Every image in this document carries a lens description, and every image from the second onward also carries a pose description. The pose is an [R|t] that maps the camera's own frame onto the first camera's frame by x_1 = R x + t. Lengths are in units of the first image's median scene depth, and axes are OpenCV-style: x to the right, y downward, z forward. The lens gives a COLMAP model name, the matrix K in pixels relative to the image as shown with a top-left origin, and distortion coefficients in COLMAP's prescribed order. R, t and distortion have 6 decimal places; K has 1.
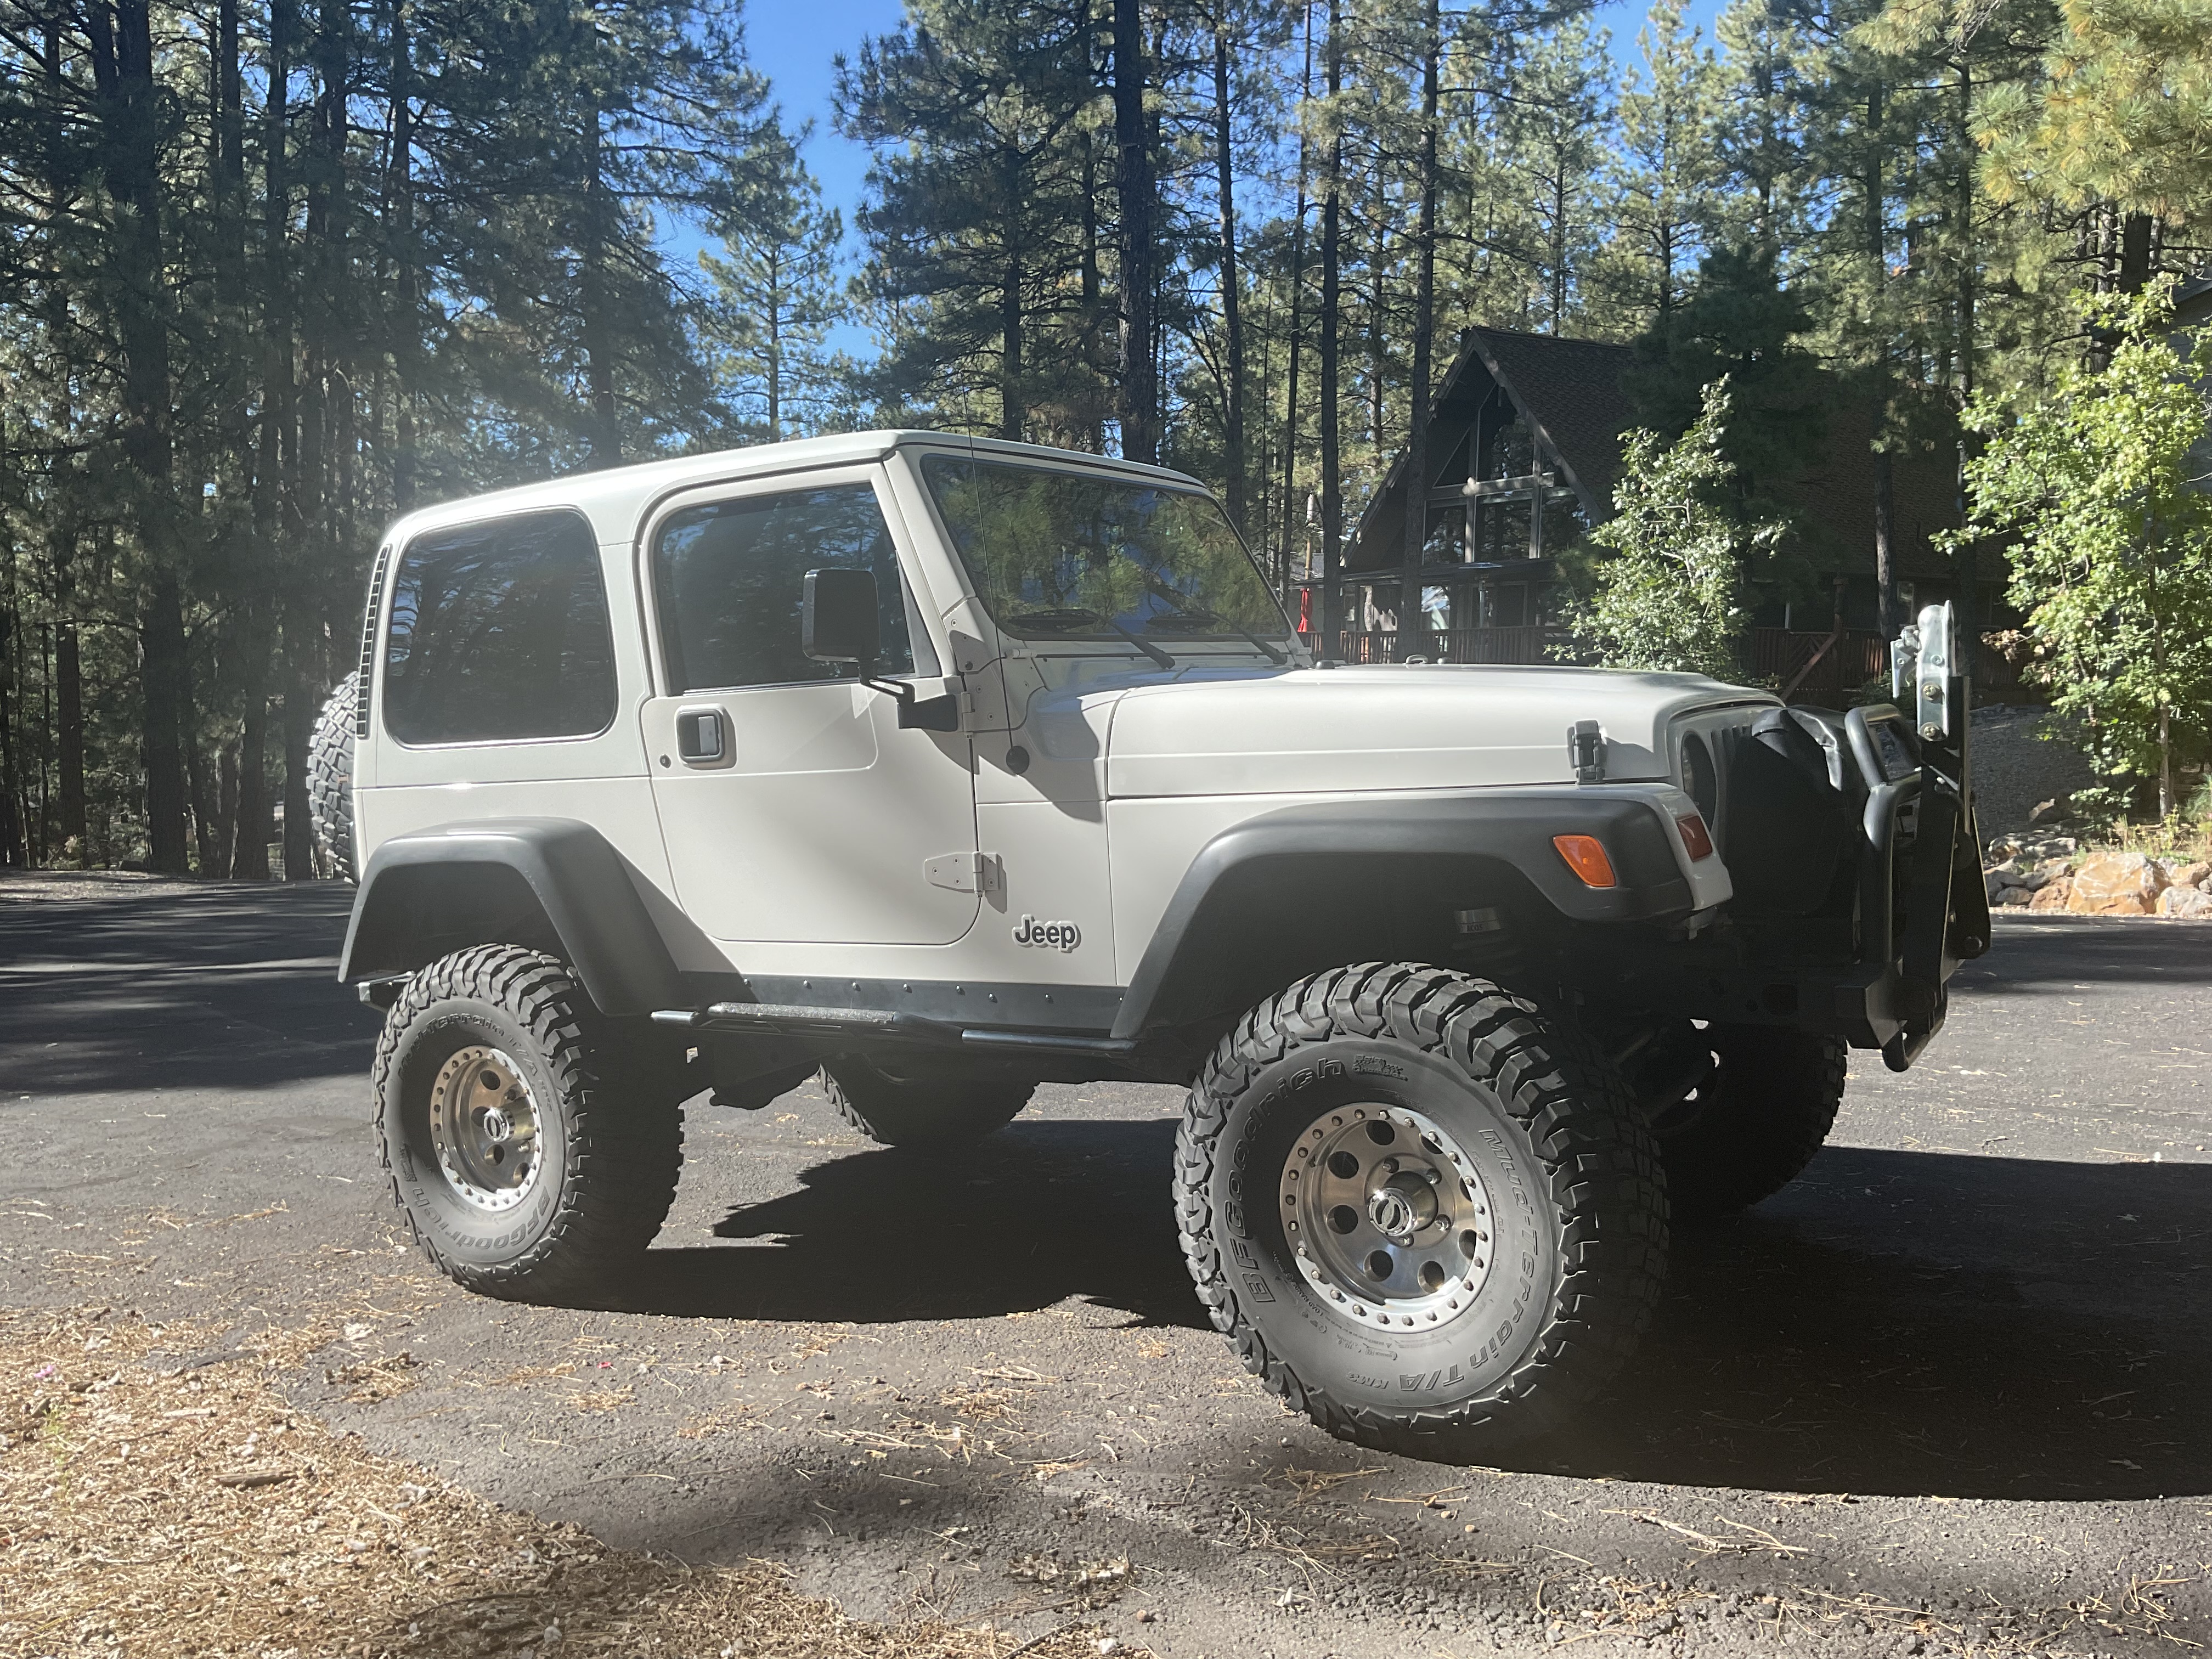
lens RADIAL K [[1819.3, 0, 1106.0], [0, 1819.3, 829.5], [0, 0, 1]] dist [0.018110, -0.003202]
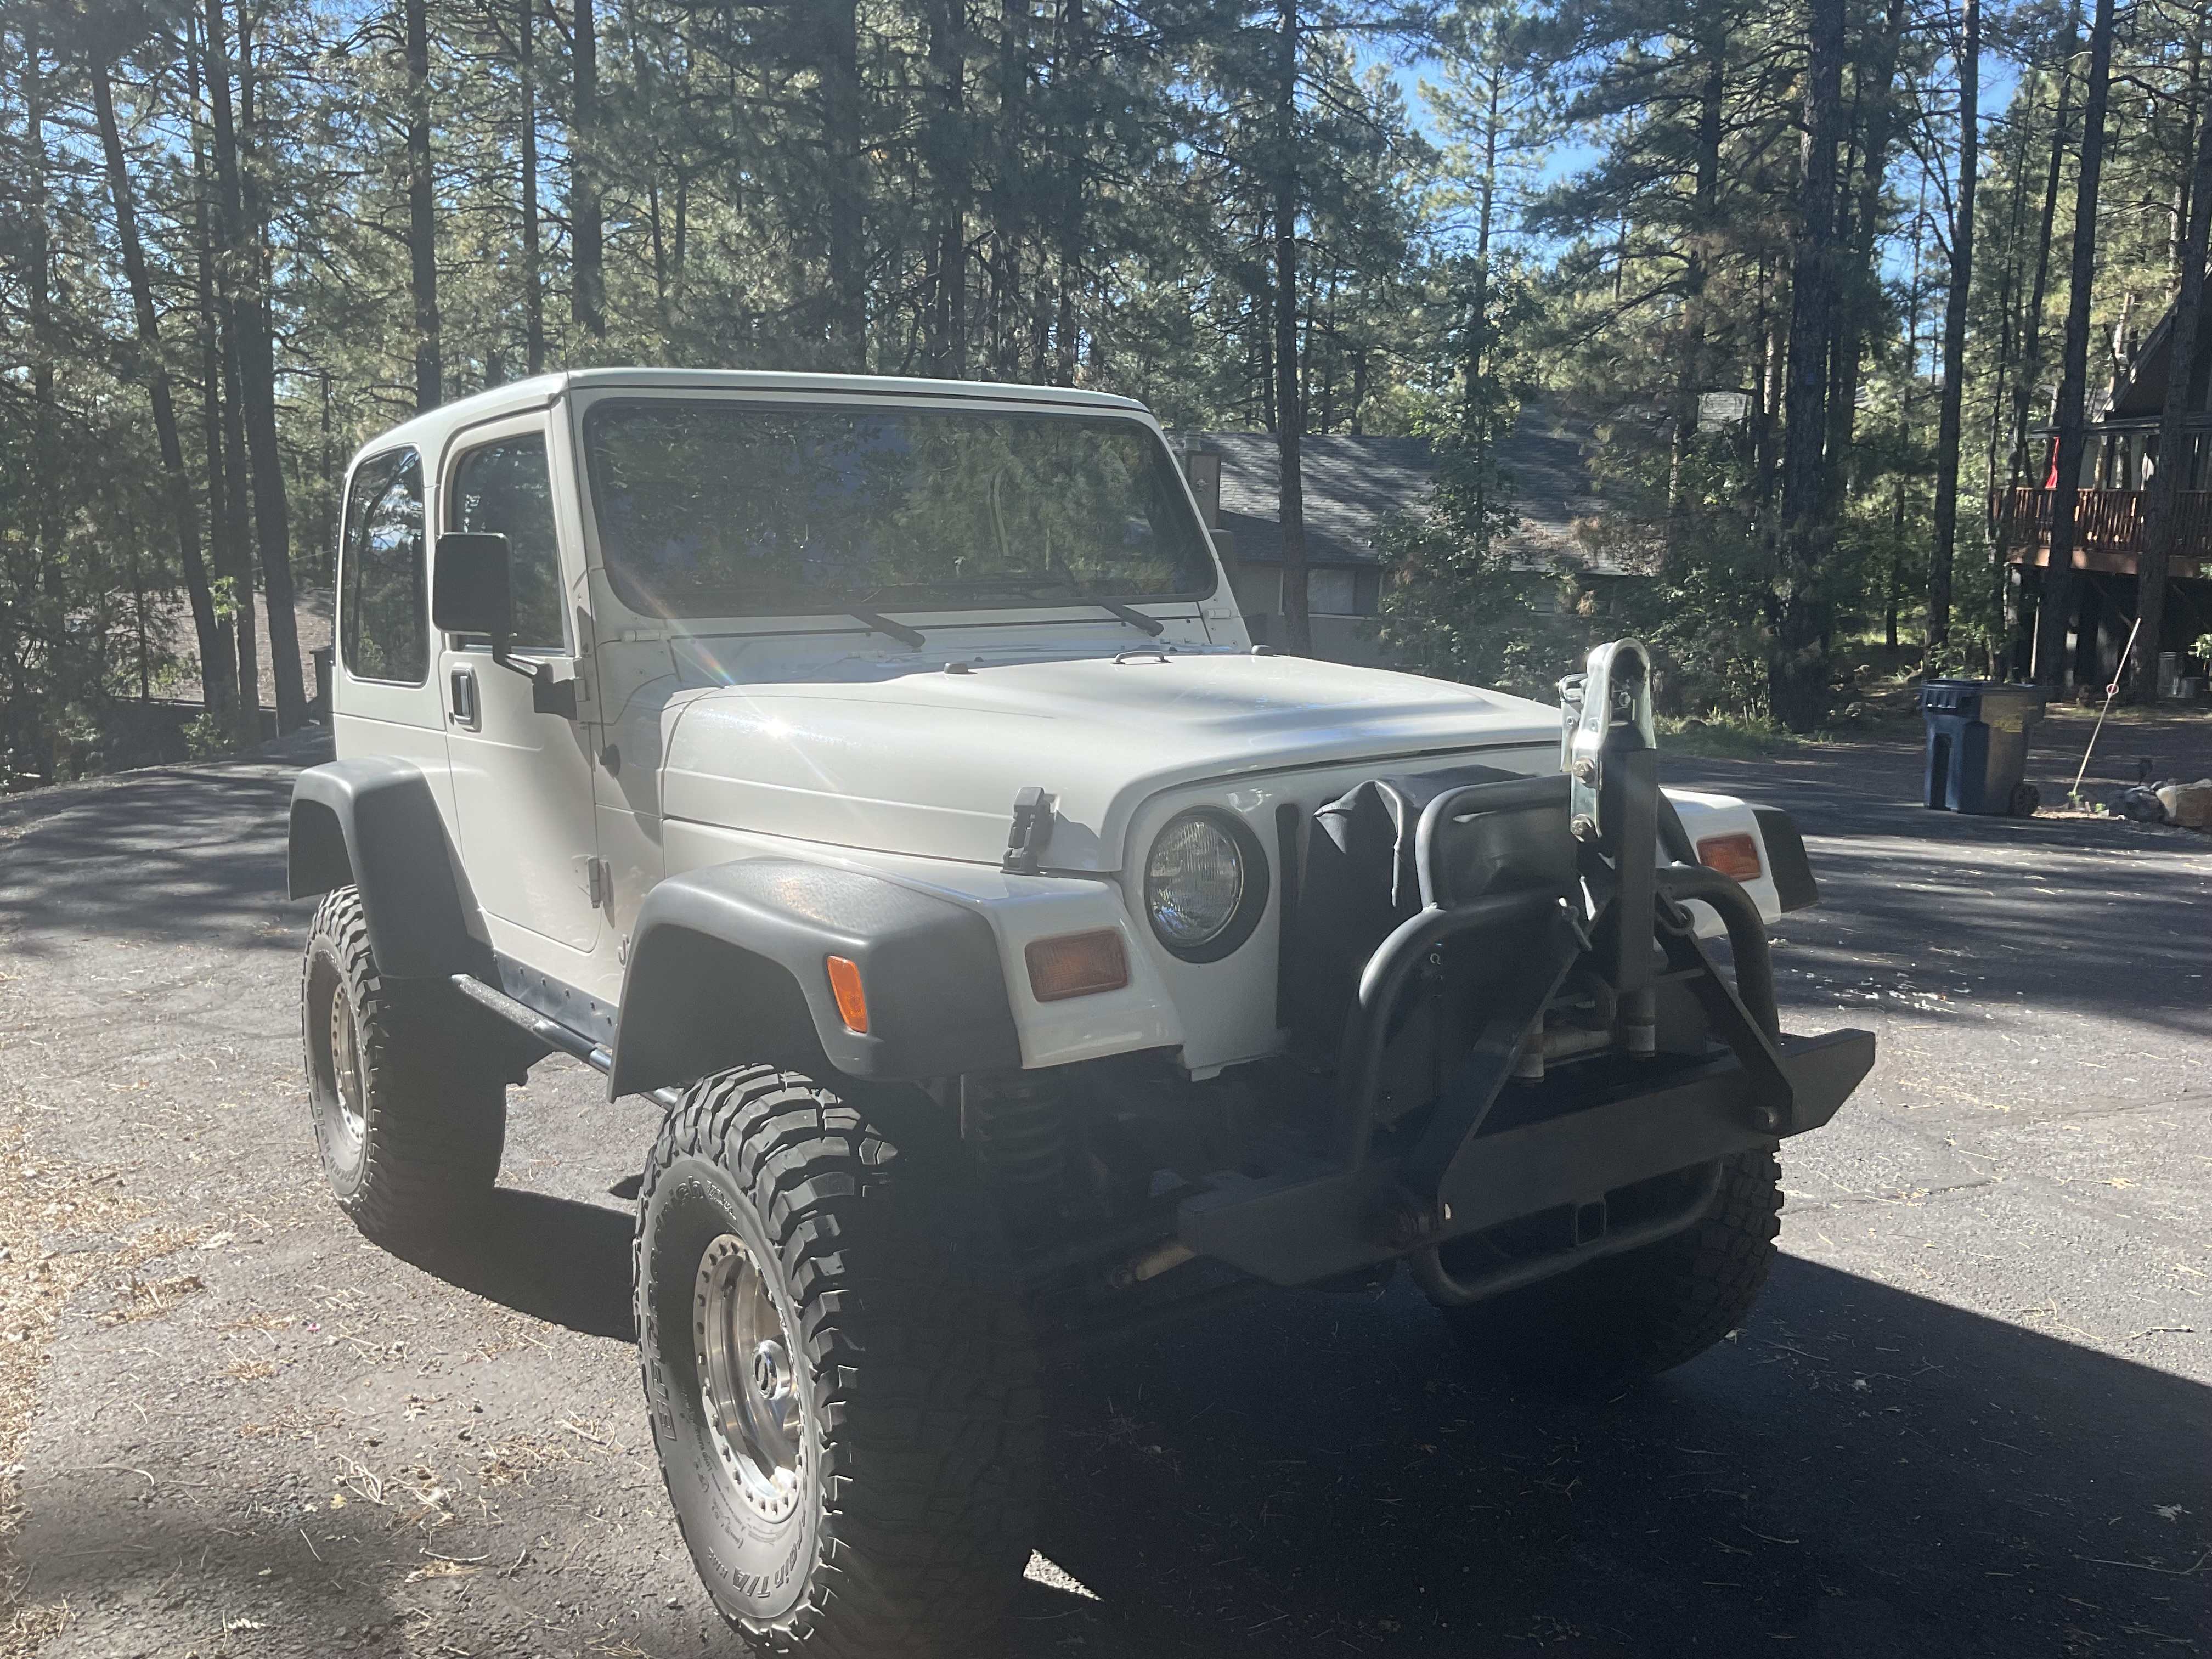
lens RADIAL K [[1819.3, 0, 1106.0], [0, 1819.3, 829.5], [0, 0, 1]] dist [0.018110, -0.003202]
pose [[0.924809, 0.082954, -0.371278, 0.404064], [-0.050882, 0.994140, 0.095378, -0.081169], [0.377014, -0.069315, 0.923610, 0.220473]]
